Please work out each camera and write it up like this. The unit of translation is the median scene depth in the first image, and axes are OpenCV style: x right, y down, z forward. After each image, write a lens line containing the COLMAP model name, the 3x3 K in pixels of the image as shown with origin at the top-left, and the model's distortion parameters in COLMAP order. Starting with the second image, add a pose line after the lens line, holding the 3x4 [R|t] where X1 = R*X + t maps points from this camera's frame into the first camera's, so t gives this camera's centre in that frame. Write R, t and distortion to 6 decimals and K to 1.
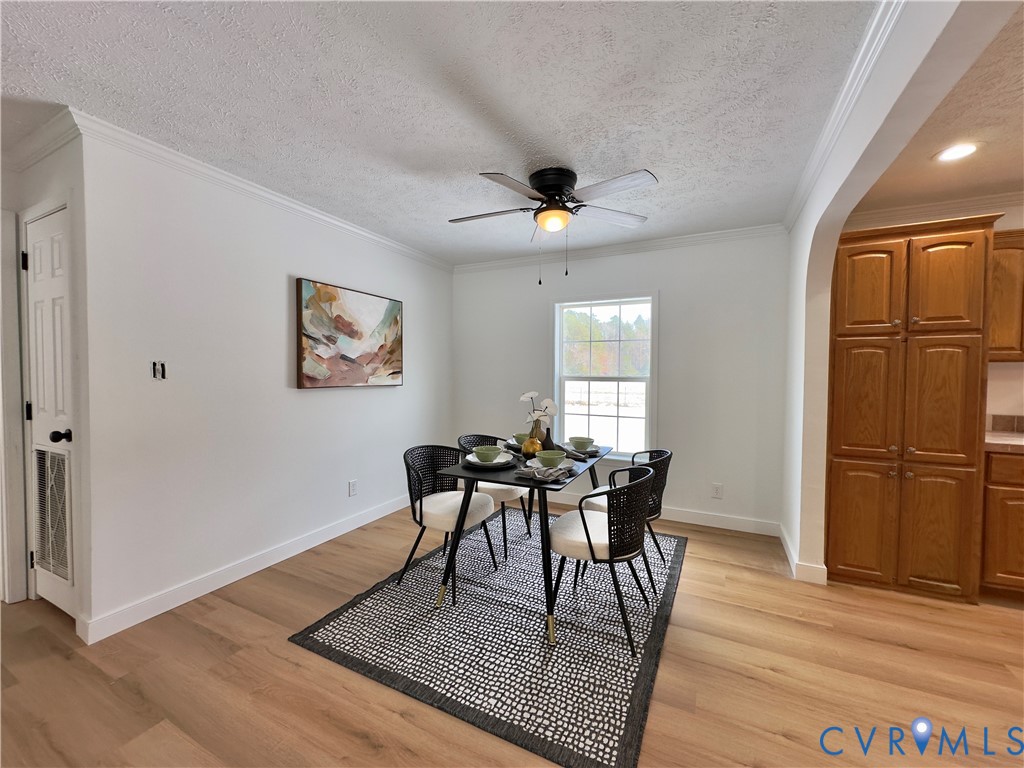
lens RADIAL K [[384.8, 0, 509.2], [0, 384.8, 384.4], [0, 0, 1]] dist [-0.005459, 0.000157]
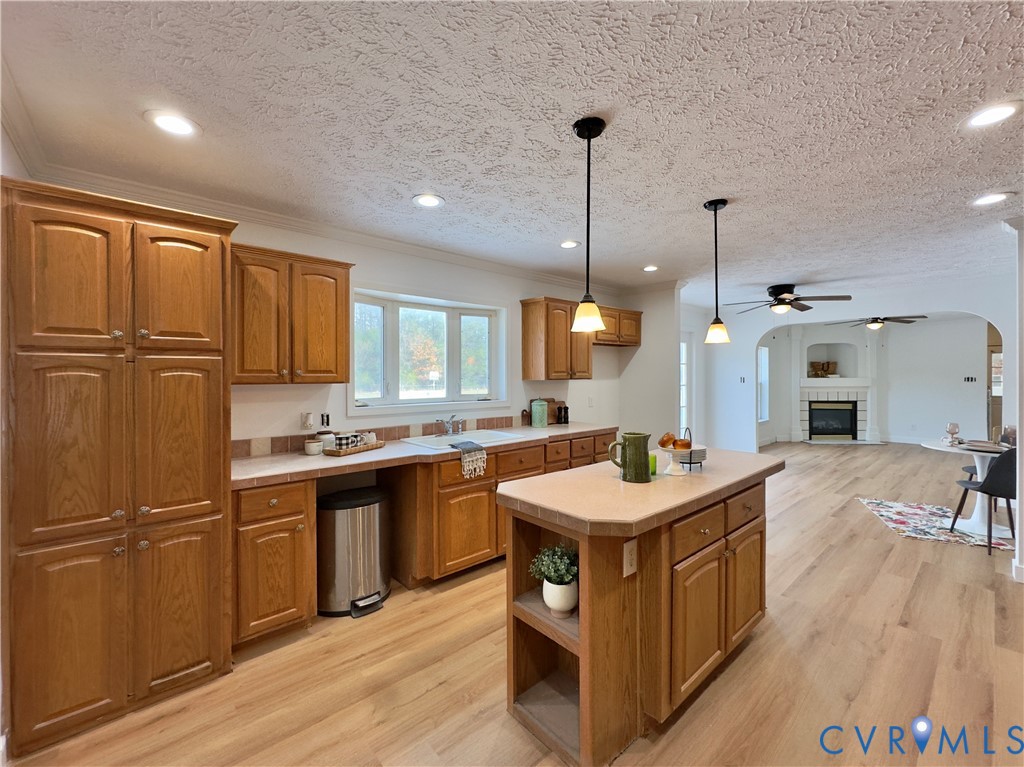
lens RADIAL K [[421.3, 0, 509.8], [0, 421.3, 377.7], [0, 0, 1]] dist [0.000380, -0.000401]
pose [[0.393968, -0.011756, 0.919049, 0.564112], [0.029394, 0.999568, 0.000185, -0.058863], [-0.918654, 0.026942, 0.394144, 0.030884]]
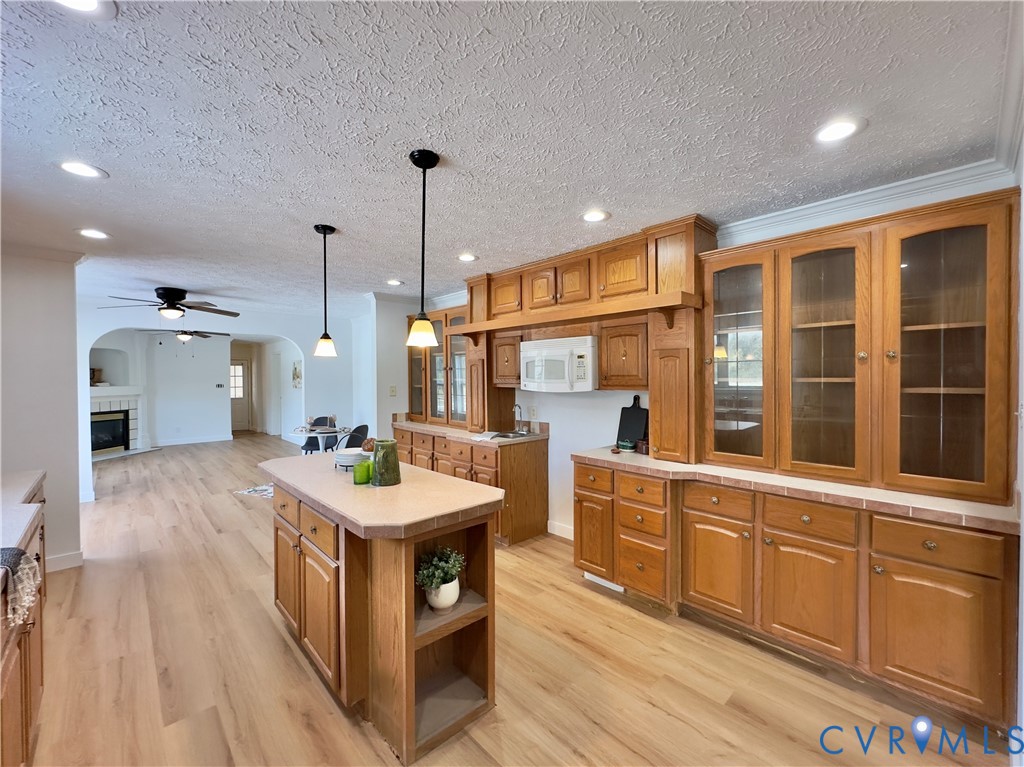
lens RADIAL K [[421.3, 0, 509.7], [0, 421.3, 382.8], [0, 0, 1]] dist [0.000380, -0.000401]
pose [[-0.932670, -0.003281, 0.360715, 0.867274], [0.010975, 0.999238, 0.037465, -0.096209], [-0.360563, 0.038901, -0.931923, 0.909347]]
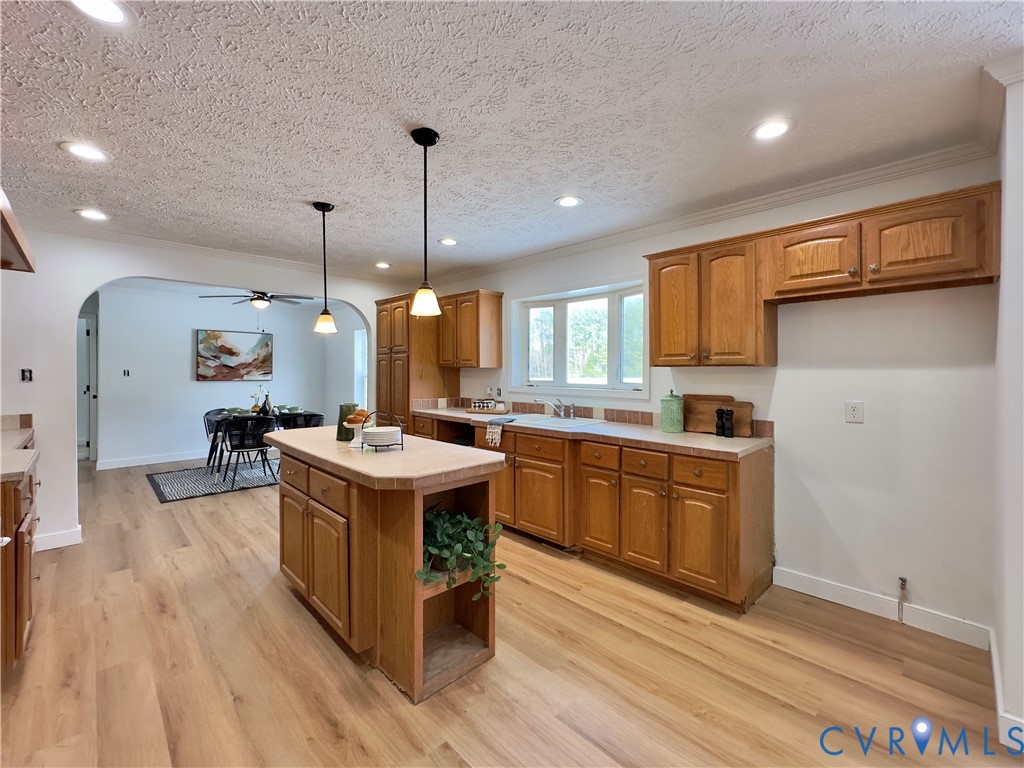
lens RADIAL K [[437.4, 0, 515.7], [0, 437.4, 368.8], [0, 0, 1]] dist [0.000606, -0.001104]
pose [[0.940761, -0.004615, -0.339040, 2.276158], [-0.005107, 0.999601, -0.027776, 0.001202], [0.339033, 0.027862, 0.940362, -0.811776]]
